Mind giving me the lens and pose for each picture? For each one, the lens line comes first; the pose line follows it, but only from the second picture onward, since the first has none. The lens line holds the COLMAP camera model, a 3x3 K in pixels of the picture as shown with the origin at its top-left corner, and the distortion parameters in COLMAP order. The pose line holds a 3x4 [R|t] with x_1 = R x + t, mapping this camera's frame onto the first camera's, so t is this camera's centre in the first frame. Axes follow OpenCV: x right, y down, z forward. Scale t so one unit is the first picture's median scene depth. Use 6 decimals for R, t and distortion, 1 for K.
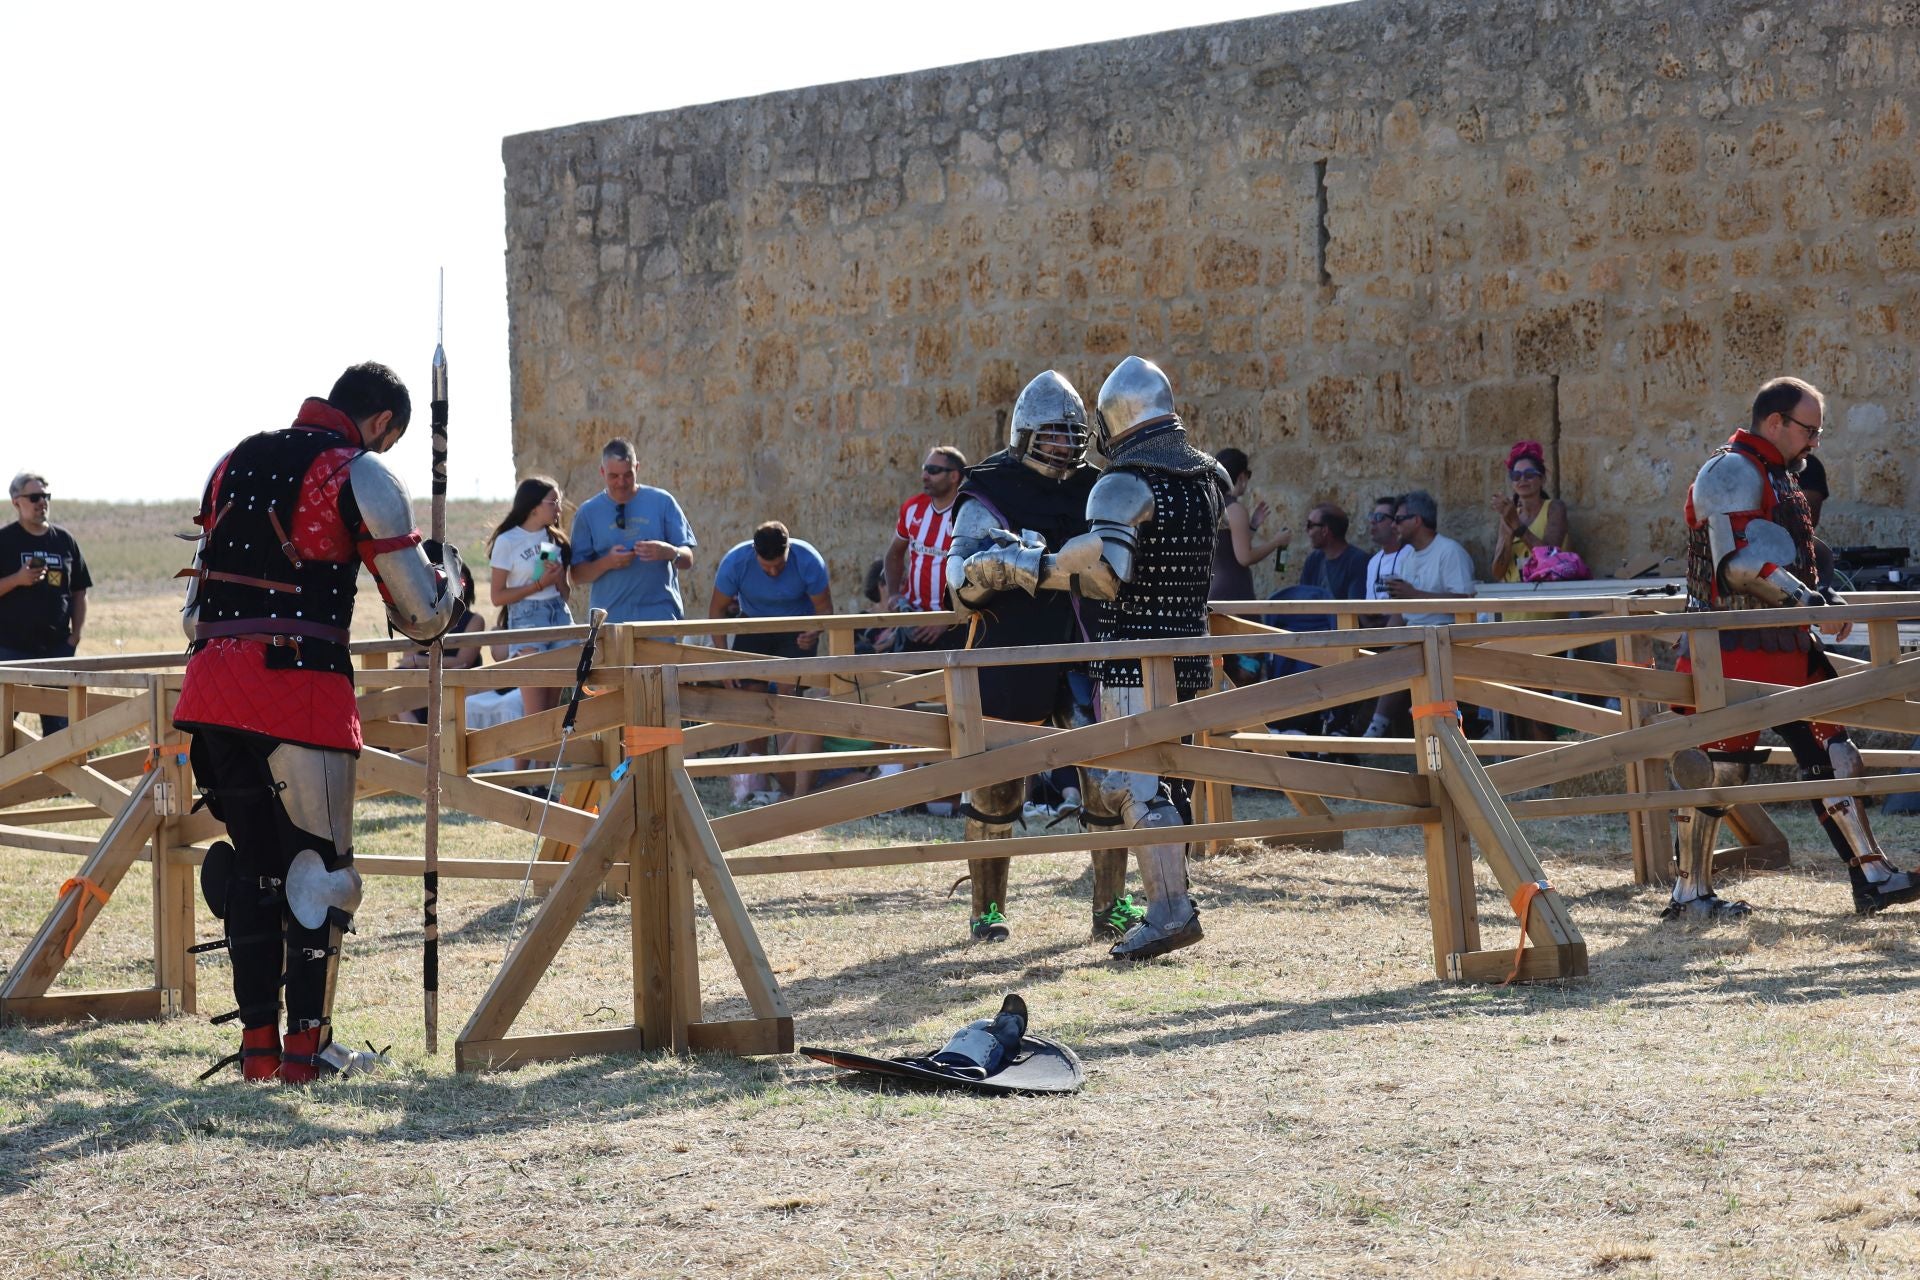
lens RADIAL K [[5489.8, 0, 960.0], [0, 5489.8, 640.0], [0, 0, 1]] dist [-0.048432, 0.606852]
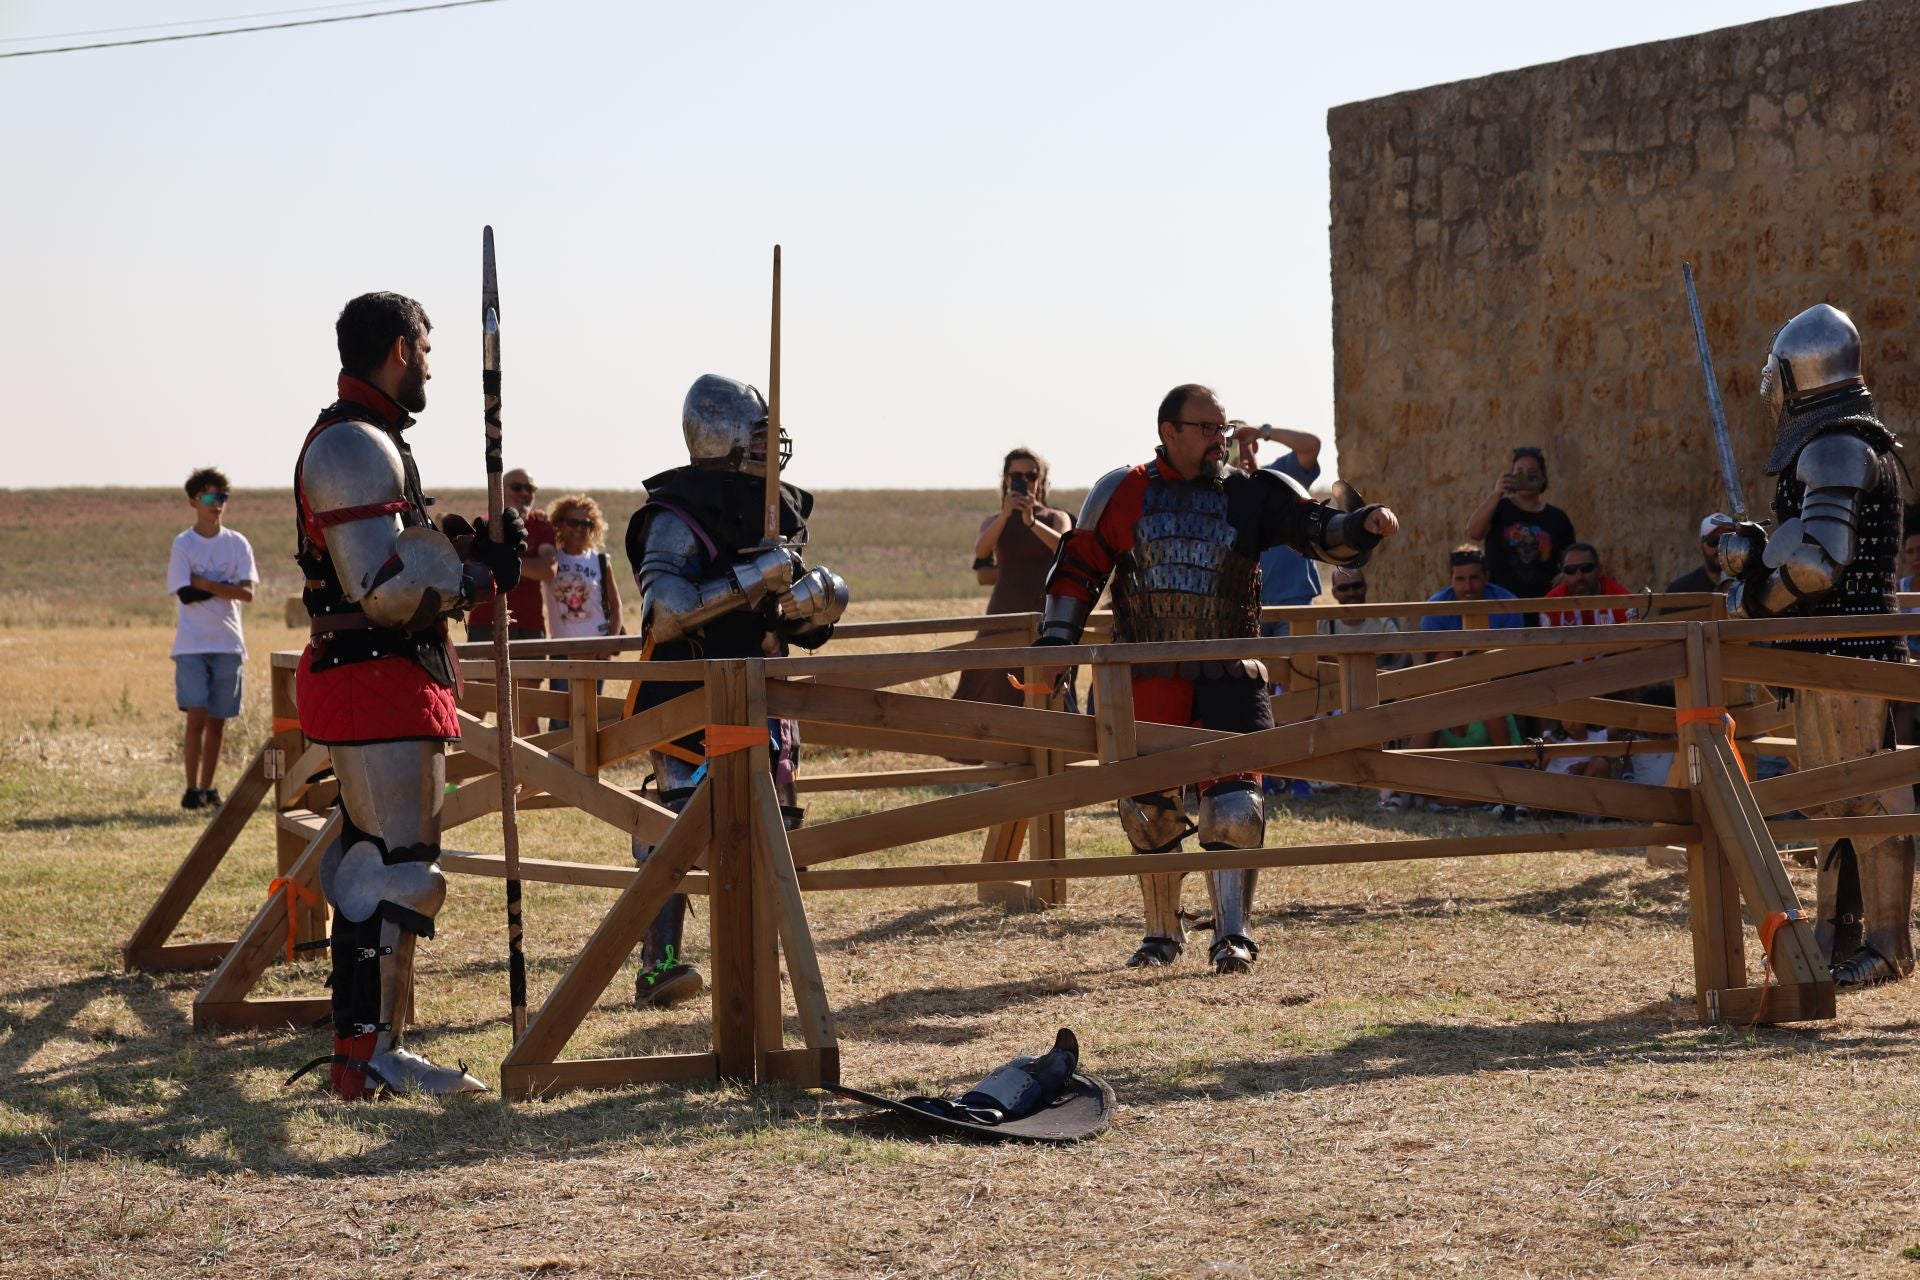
lens RADIAL K [[5489.8, 0, 960.0], [0, 5489.8, 640.0], [0, 0, 1]] dist [-0.048432, 0.606852]
pose [[0.975416, 0.007947, -0.220230, 0.074553], [-0.007480, 0.999968, 0.002951, -0.000557], [0.220247, -0.001231, 0.975443, 0.047998]]
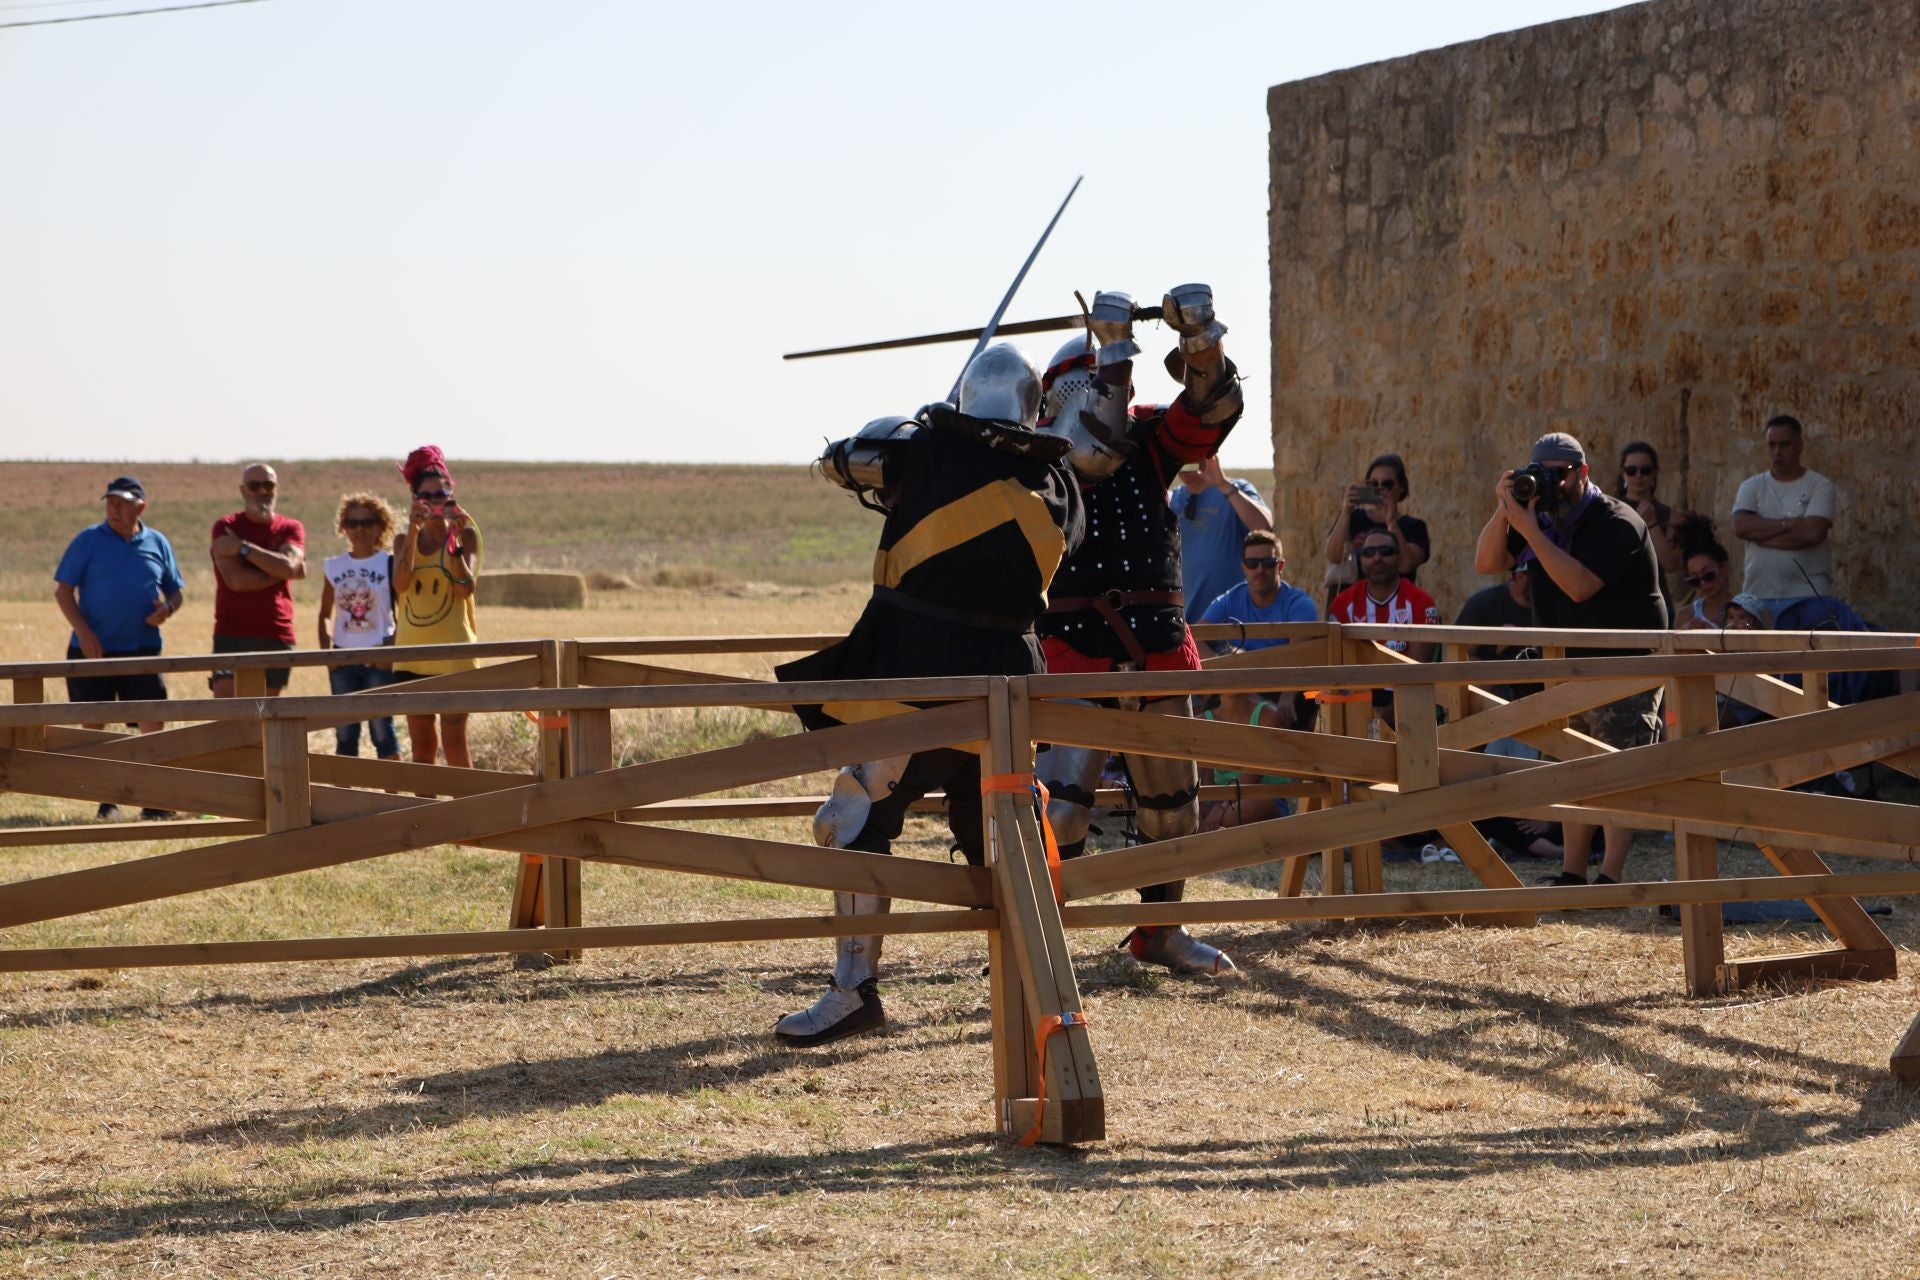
lens RADIAL K [[5486.3, 0, 958.5], [0, 5486.3, 608.4], [0, 0, 1]] dist [-0.016859, 0.385135]
pose [[0.962321, 0.017125, -0.271376, 0.130860], [-0.017242, 0.999849, 0.001954, -0.006026], [0.271368, 0.002799, 0.962472, 0.113659]]
